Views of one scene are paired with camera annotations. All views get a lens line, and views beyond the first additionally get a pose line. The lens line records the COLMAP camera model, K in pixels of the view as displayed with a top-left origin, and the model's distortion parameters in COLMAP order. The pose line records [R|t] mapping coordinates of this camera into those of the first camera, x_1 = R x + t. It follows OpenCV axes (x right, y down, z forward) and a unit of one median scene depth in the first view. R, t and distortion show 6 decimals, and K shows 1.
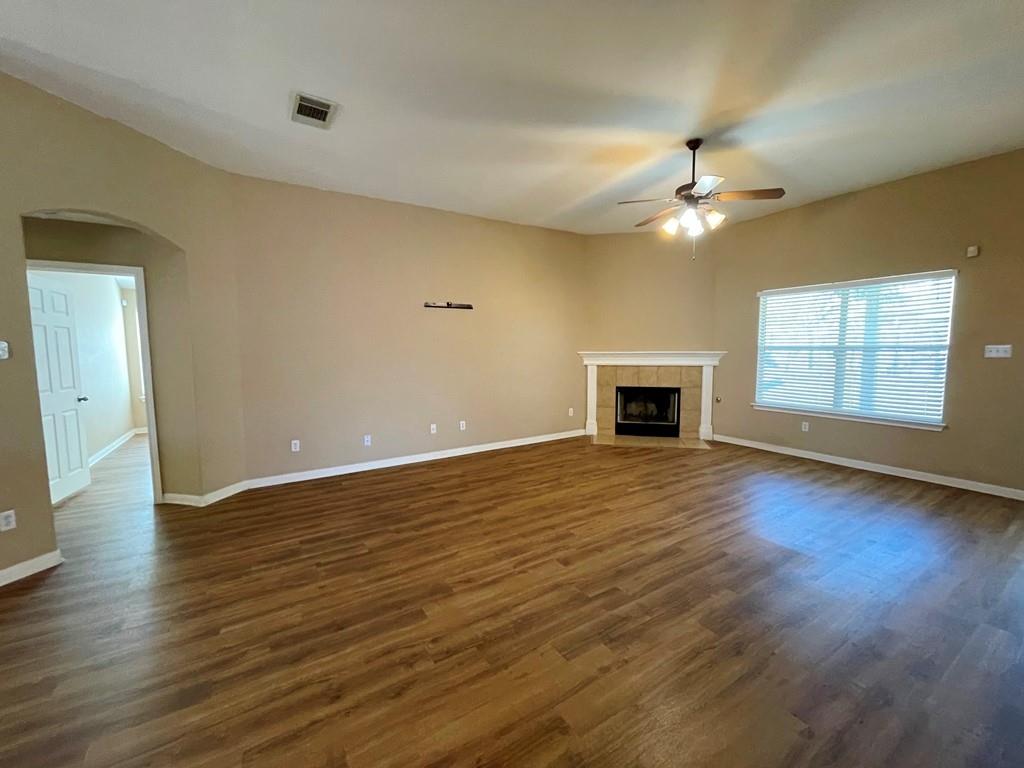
lens RADIAL K [[414.0, 0, 511.6], [0, 414.0, 383.8], [0, 0, 1]] dist [-0.005146, 0.002062]
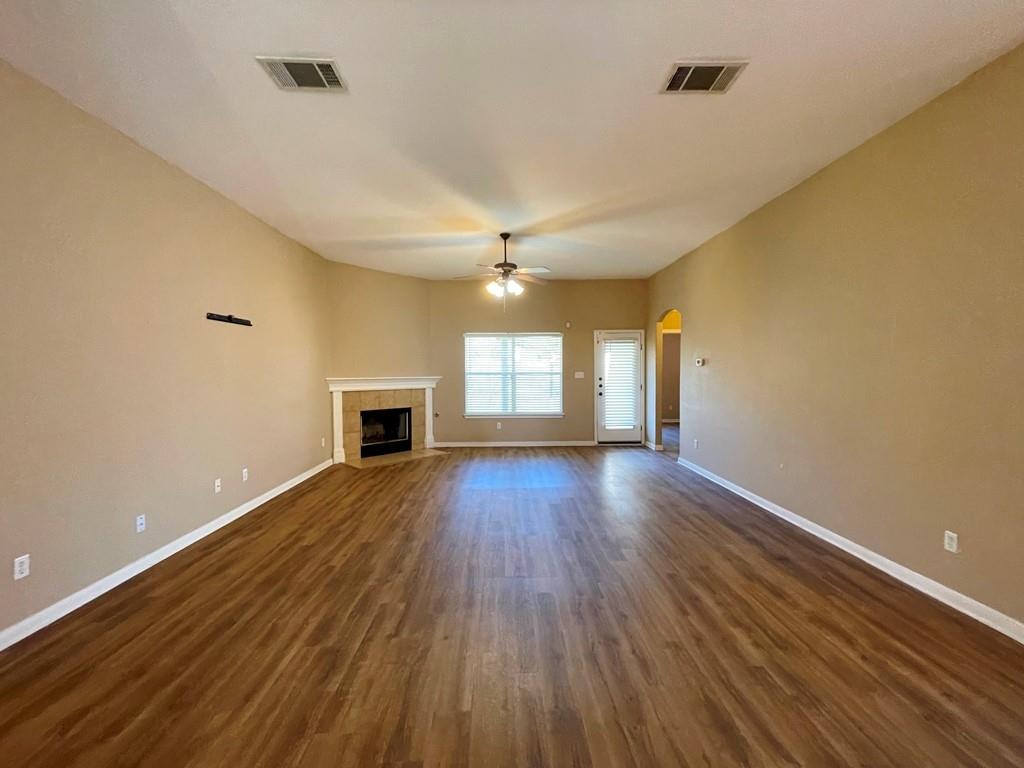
lens RADIAL K [[414.0, 0, 510.9], [0, 414.0, 381.5], [0, 0, 1]] dist [-0.005146, 0.002062]
pose [[0.512023, -0.017398, 0.858796, -0.614944], [0.076138, 0.996779, -0.025201, -0.017564], [-0.855591, 0.078290, 0.511698, 0.198095]]
